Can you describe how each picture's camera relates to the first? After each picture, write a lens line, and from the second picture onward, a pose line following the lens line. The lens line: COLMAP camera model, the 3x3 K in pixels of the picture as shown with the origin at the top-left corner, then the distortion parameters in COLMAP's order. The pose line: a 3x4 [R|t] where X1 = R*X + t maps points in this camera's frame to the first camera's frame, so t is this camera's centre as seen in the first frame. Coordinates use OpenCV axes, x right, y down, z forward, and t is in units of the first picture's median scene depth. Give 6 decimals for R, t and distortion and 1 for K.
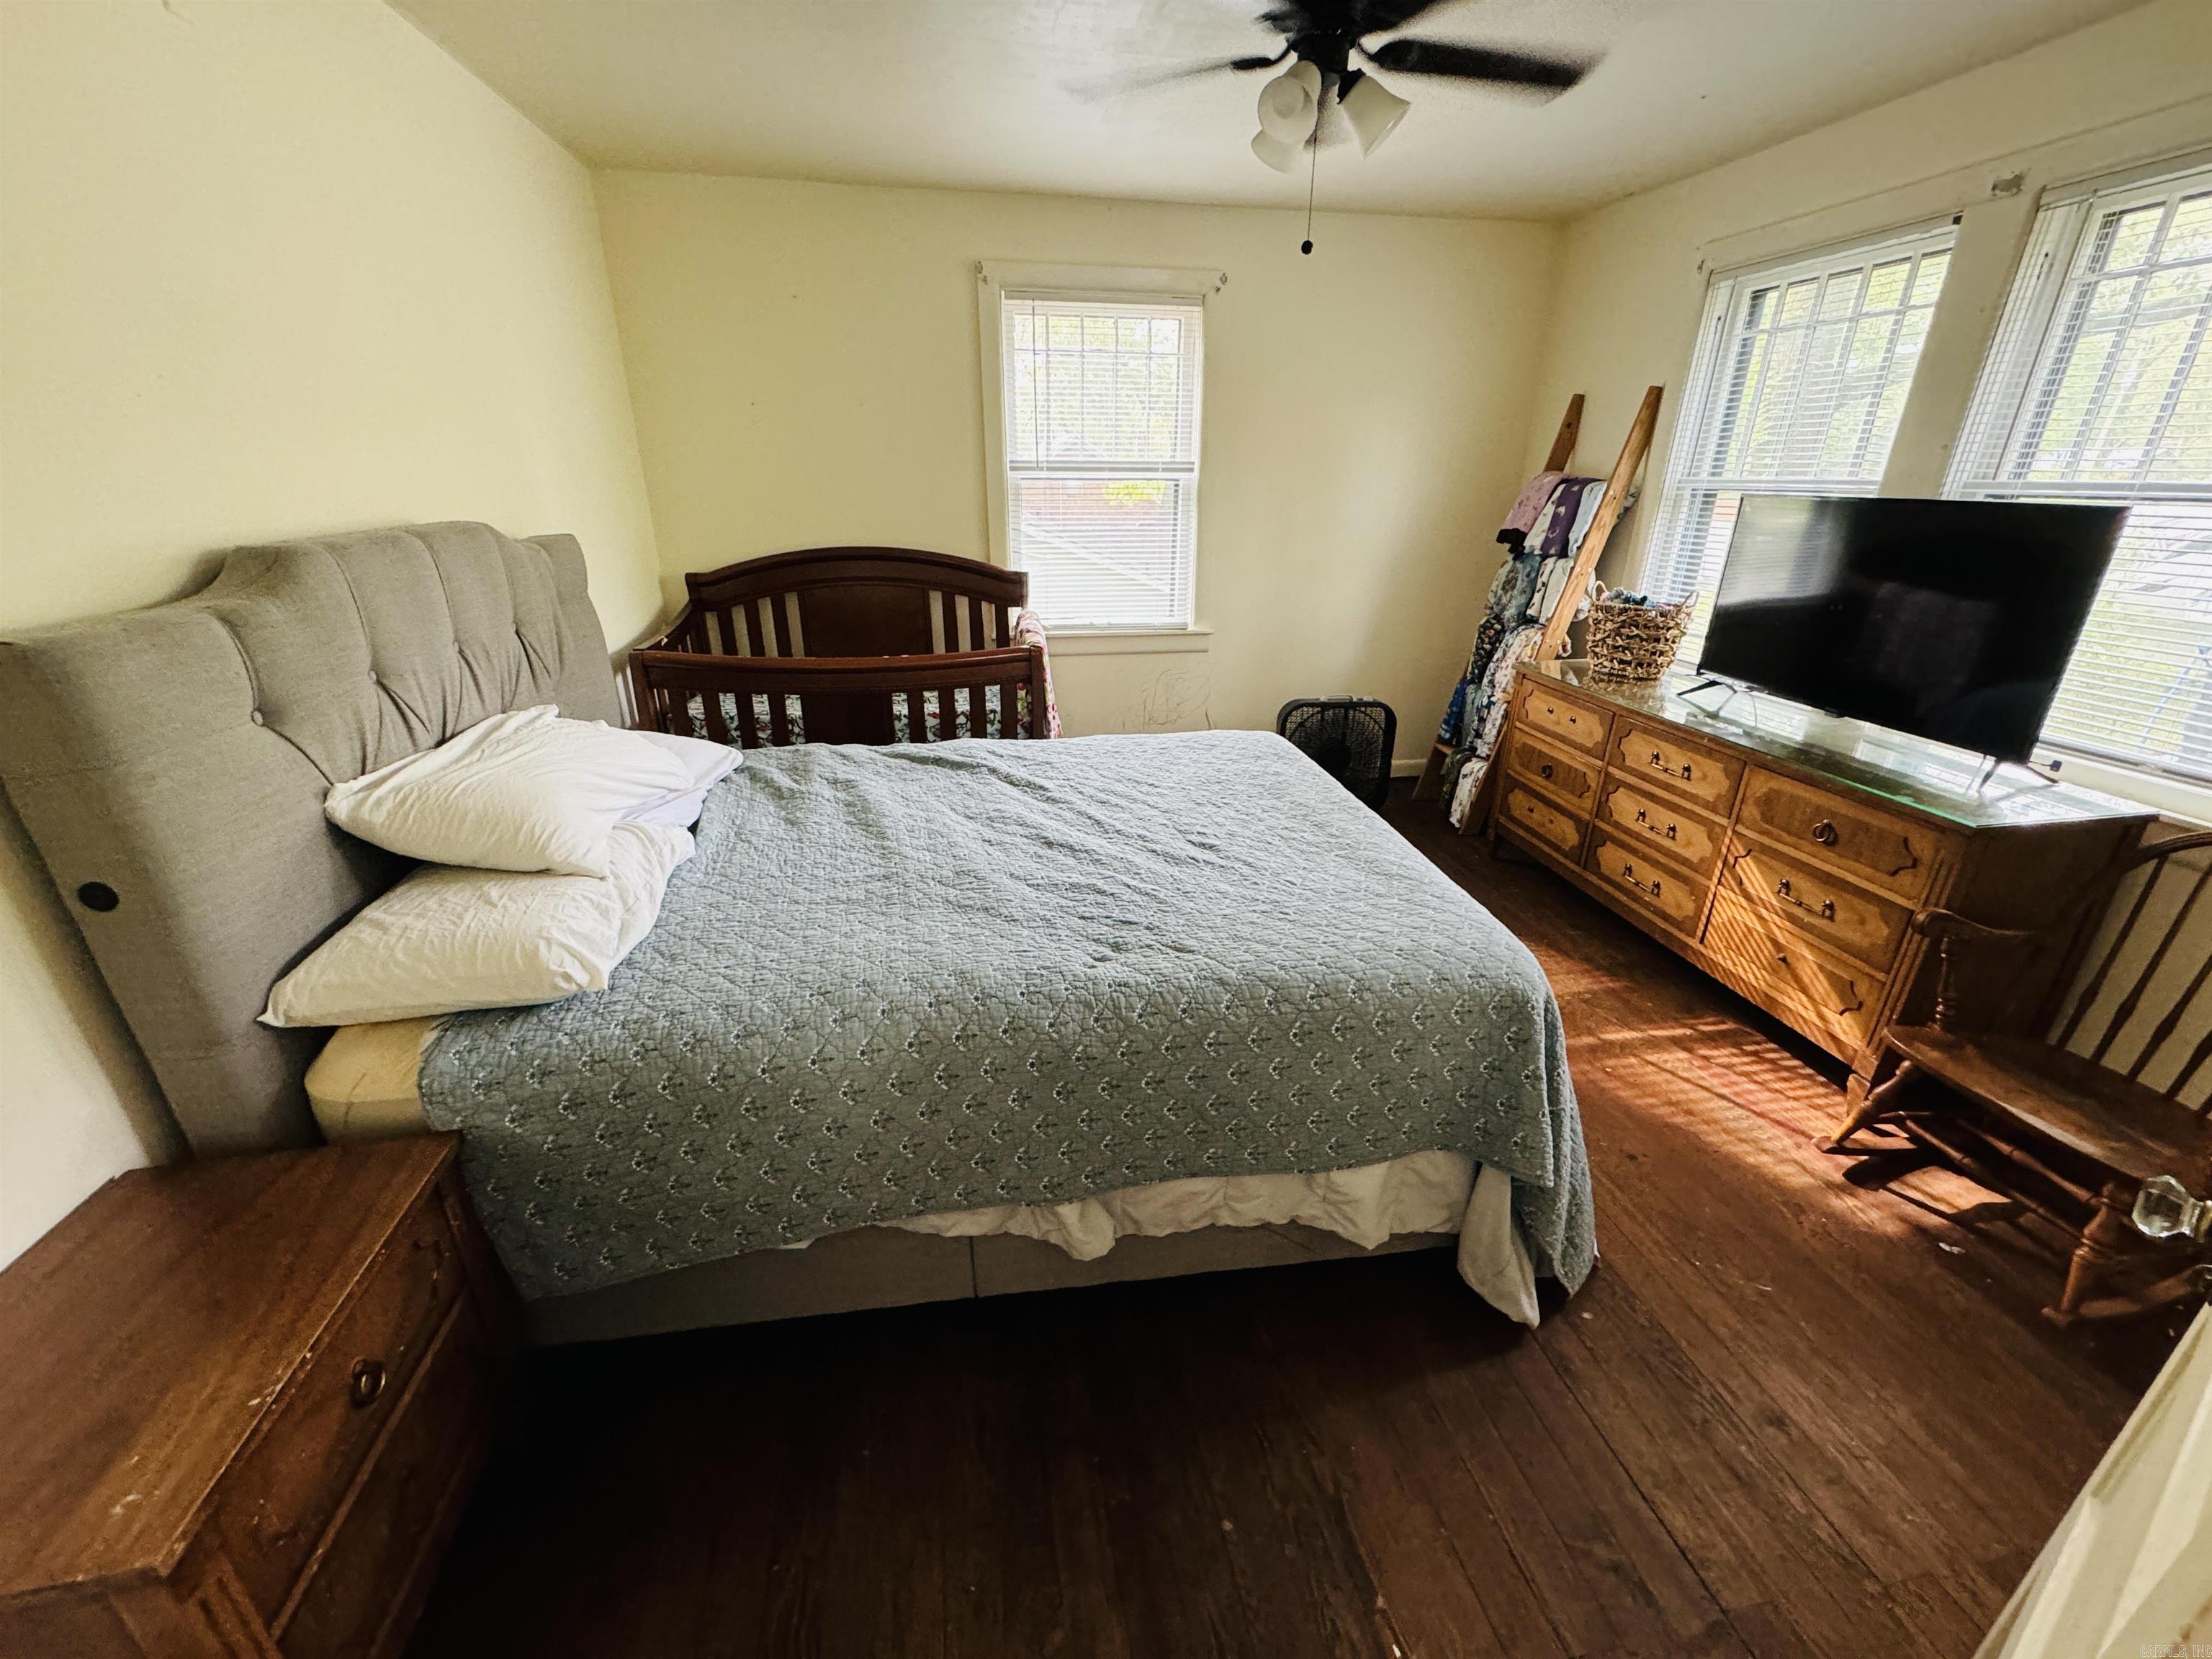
lens RADIAL K [[890.8, 0, 1102.1], [0, 890.8, 825.3], [0, 0, 1]] dist [-0.003186, 0.000489]
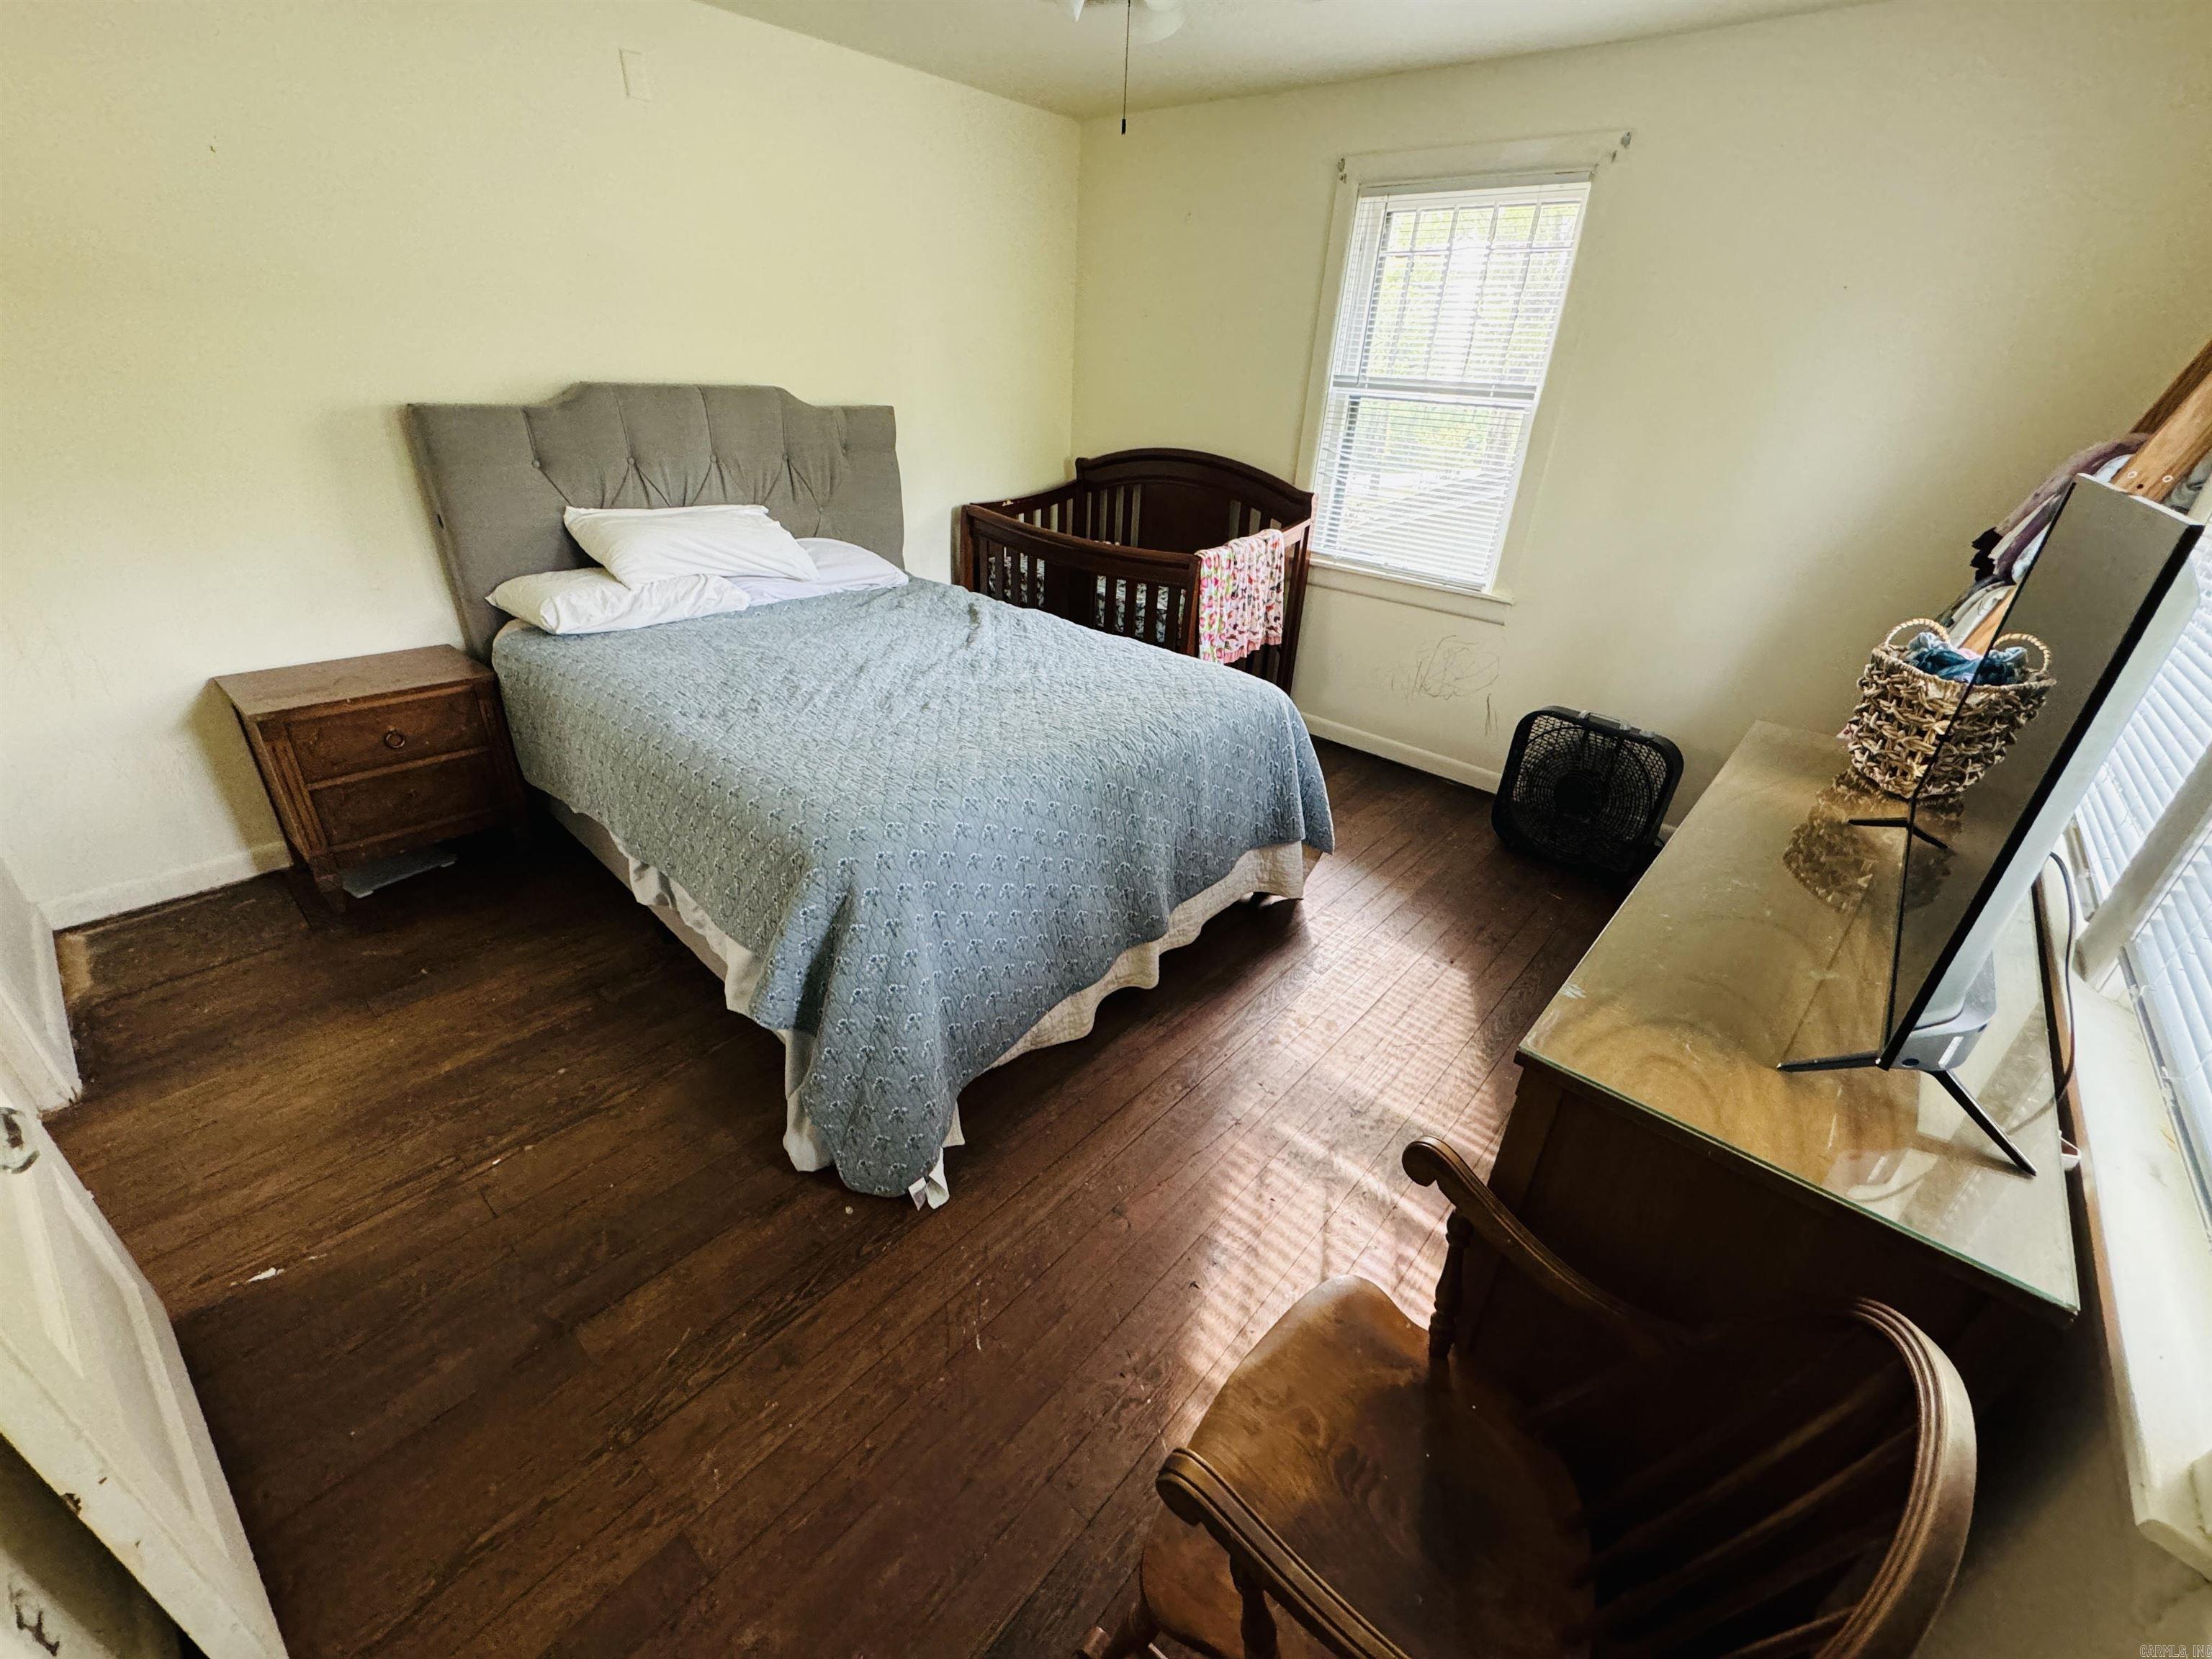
lens RADIAL K [[890.8, 0, 1102.0], [0, 890.8, 824.2], [0, 0, 1]] dist [-0.003186, 0.000489]
pose [[0.618251, 0.383476, -0.686084, 0.671815], [-0.337562, 0.917847, 0.208829, -0.094235], [0.709801, 0.102487, 0.696907, 0.237103]]
